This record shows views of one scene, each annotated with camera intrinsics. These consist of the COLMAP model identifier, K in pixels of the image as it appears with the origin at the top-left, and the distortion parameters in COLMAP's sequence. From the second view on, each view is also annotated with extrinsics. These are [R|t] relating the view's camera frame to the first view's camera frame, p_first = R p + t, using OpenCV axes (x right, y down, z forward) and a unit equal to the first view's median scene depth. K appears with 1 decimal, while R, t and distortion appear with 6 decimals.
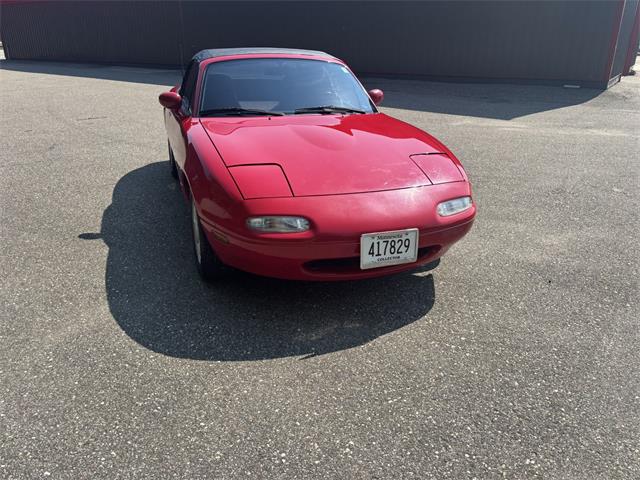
lens RADIAL K [[491.4, 0, 321.2], [0, 491.4, 239.0], [0, 0, 1]] dist [0.038740, -0.048660]
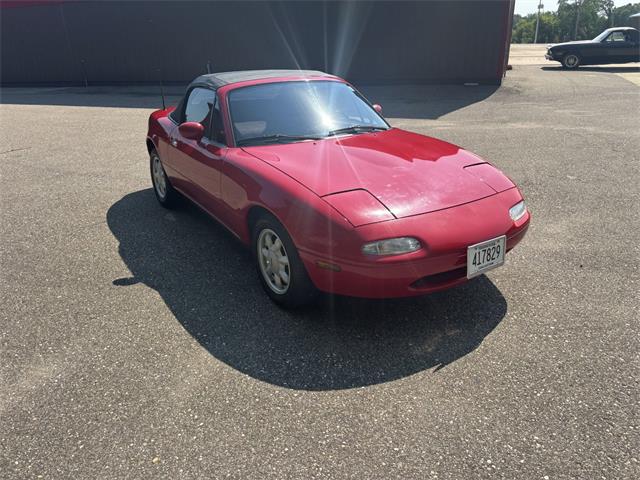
lens RADIAL K [[491.4, 0, 322.9], [0, 491.4, 240.6], [0, 0, 1]] dist [0.038740, -0.048660]
pose [[0.970519, -0.120568, 0.208702, -0.352416], [0.121257, 0.992575, 0.009538, -0.056390], [-0.208302, 0.016050, 0.977933, 0.007182]]
